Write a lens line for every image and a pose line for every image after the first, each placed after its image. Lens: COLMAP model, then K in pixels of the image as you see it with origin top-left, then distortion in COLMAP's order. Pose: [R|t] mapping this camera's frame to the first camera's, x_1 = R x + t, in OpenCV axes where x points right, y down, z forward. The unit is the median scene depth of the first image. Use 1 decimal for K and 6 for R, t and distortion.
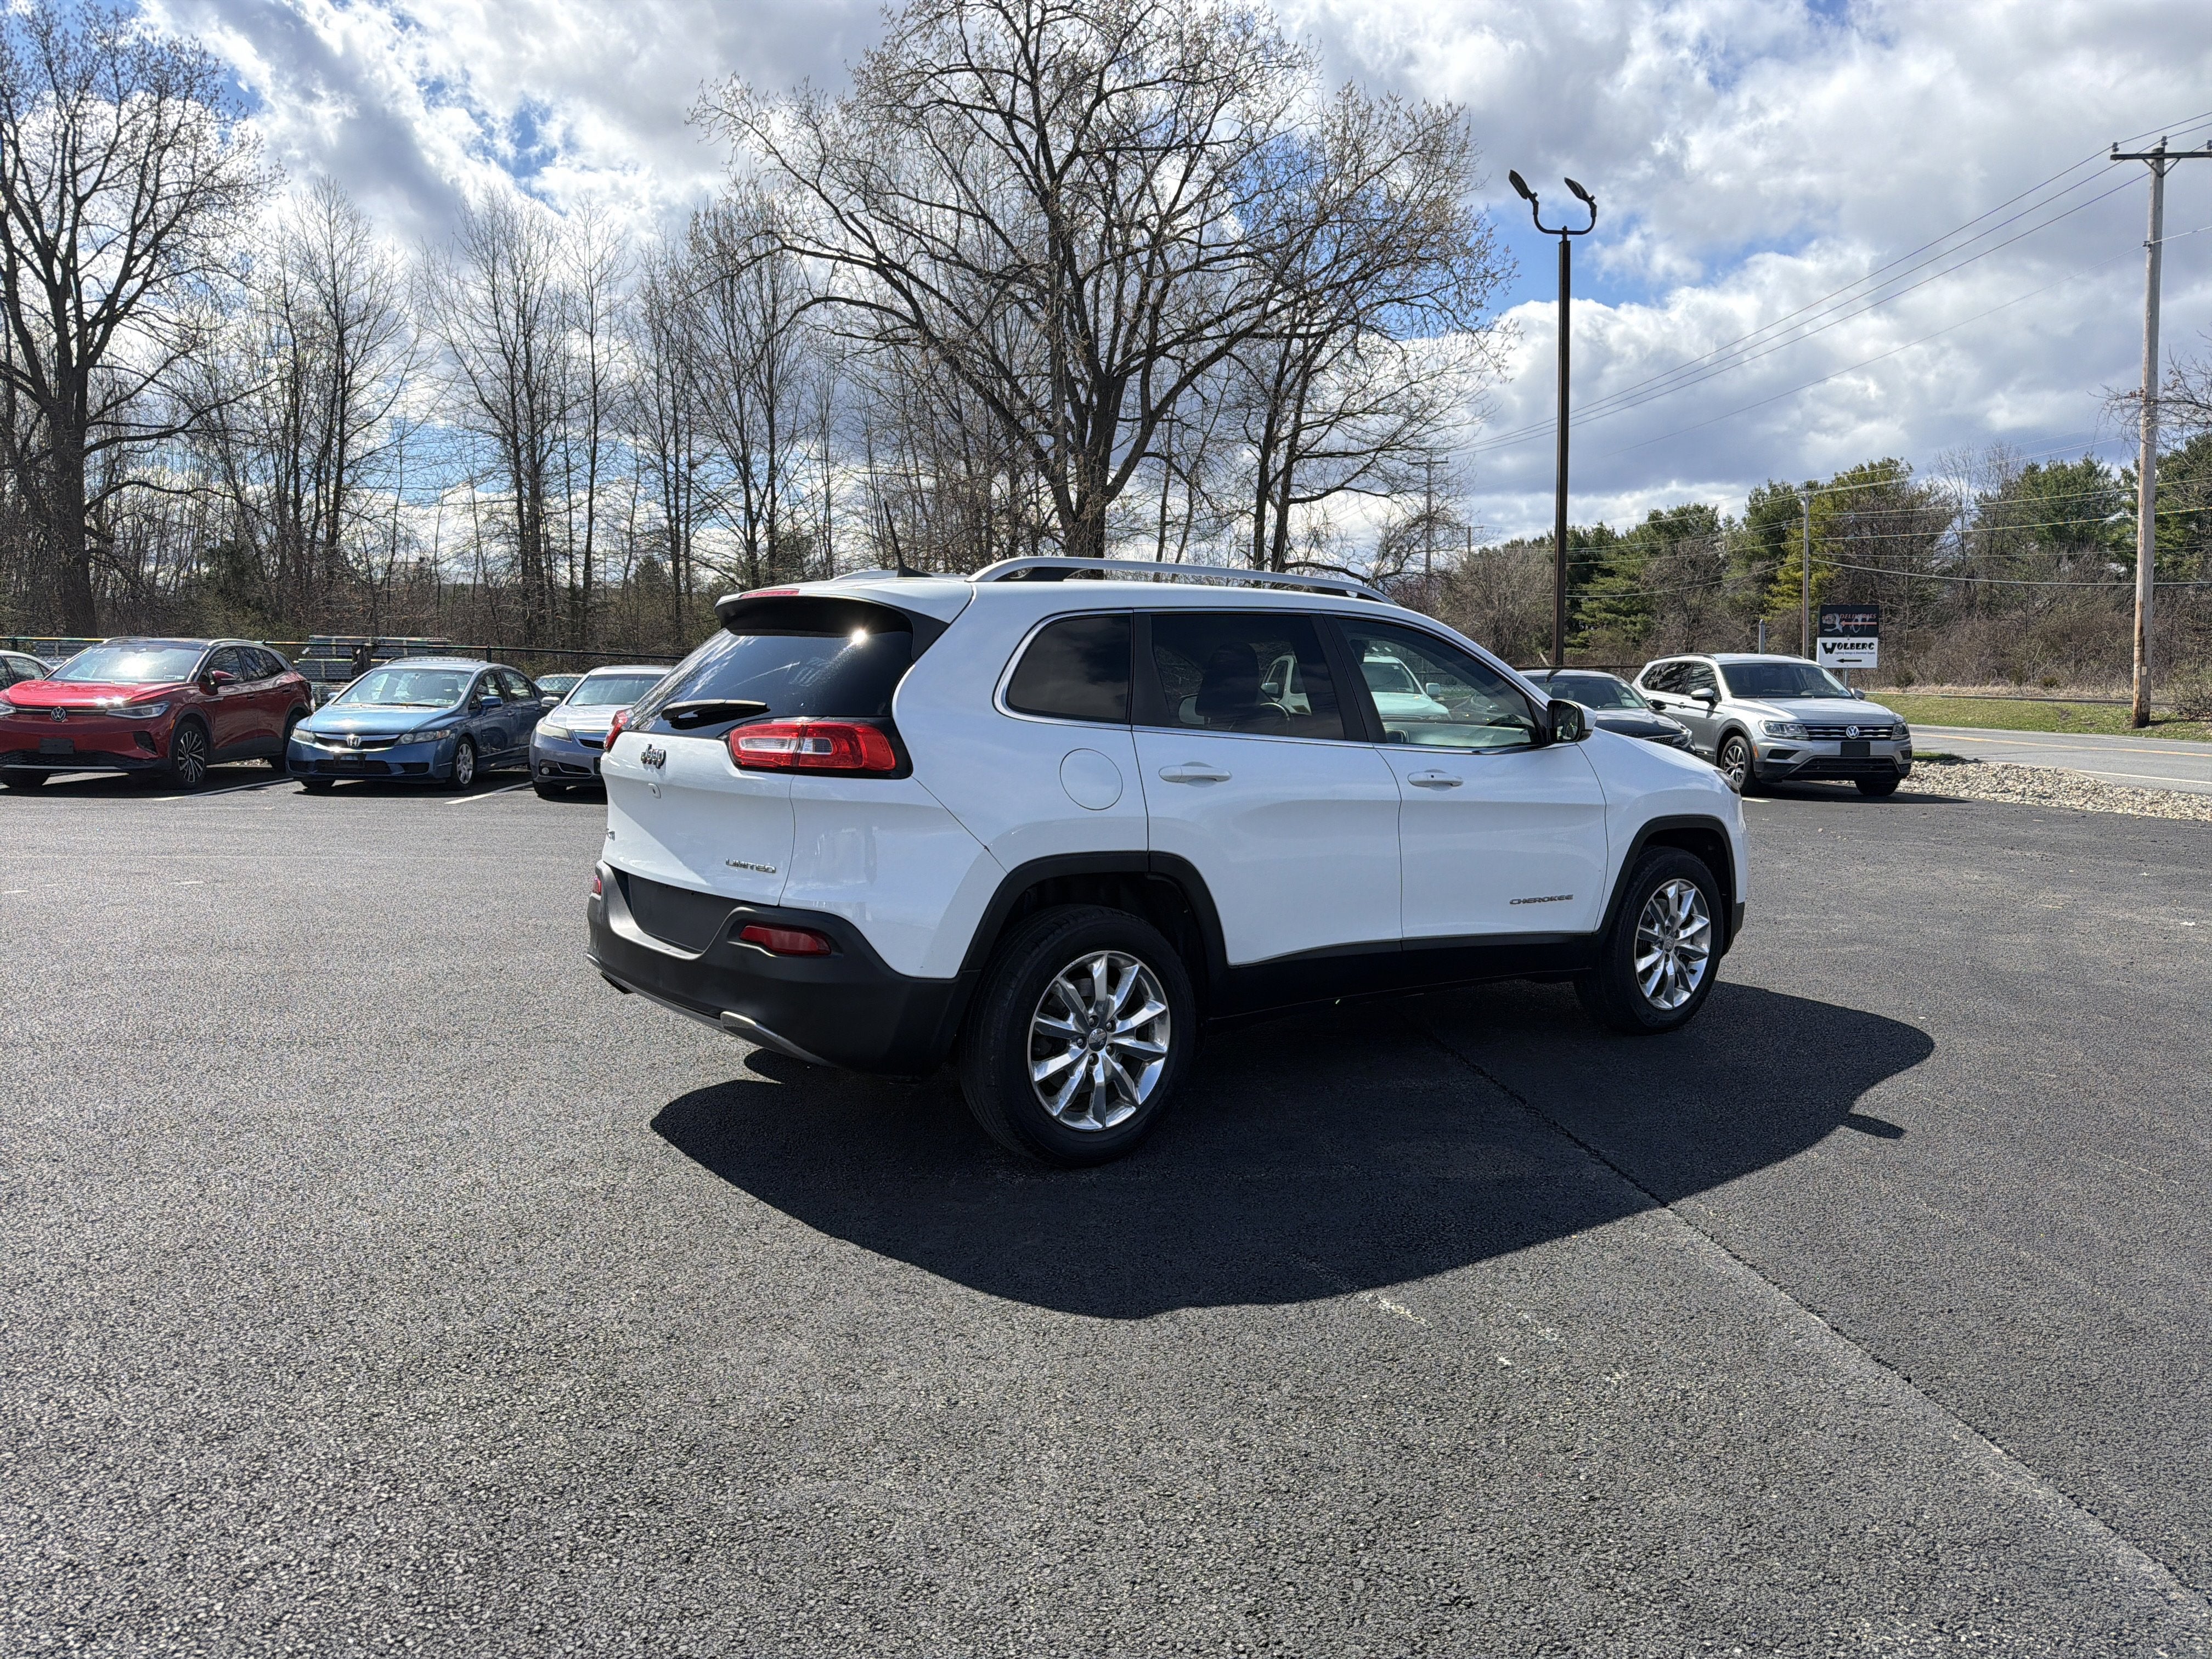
lens RADIAL K [[1587.4, 0, 1091.4], [0, 1587.4, 842.0], [0, 0, 1]] dist [0.001304, -0.011963]
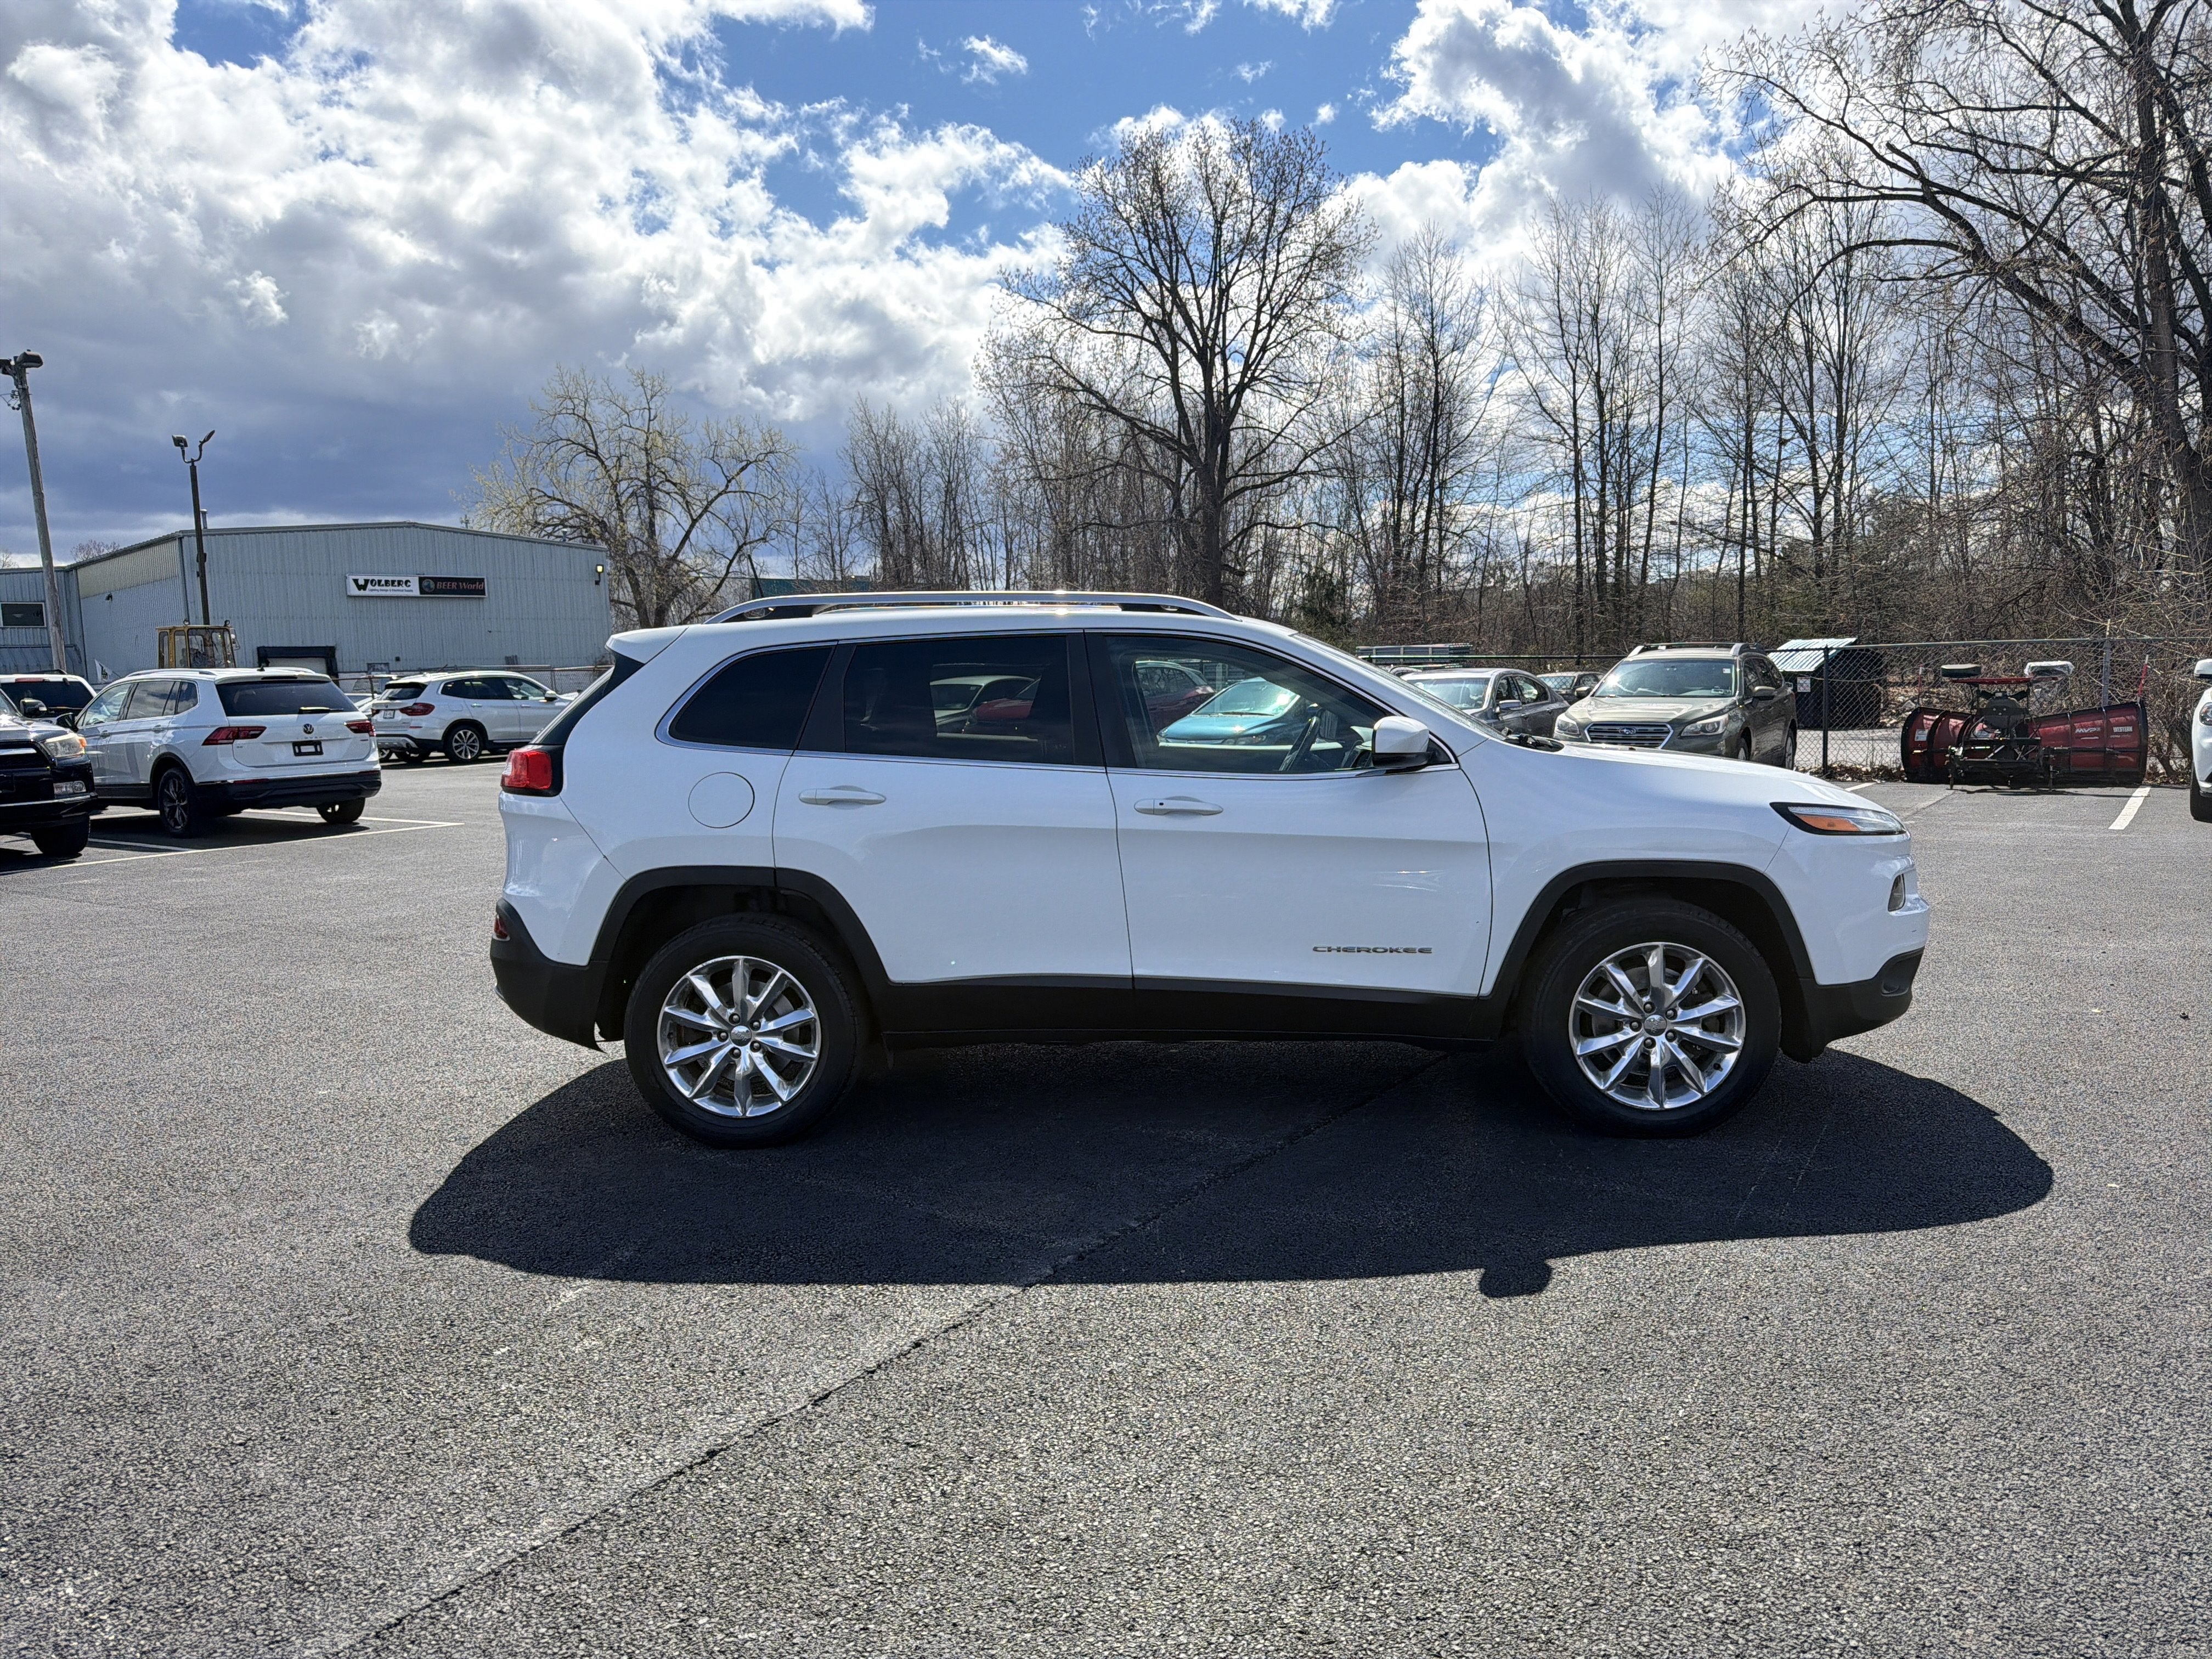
lens RADIAL K [[1587.4, 0, 1055.8], [0, 1587.4, 803.9], [0, 0, 1]] dist [0.001304, -0.011963]
pose [[0.750665, 0.022356, -0.660305, 0.737537], [-0.034881, 0.999375, -0.005819, -0.032321], [0.659762, 0.027400, 0.750975, 0.249383]]
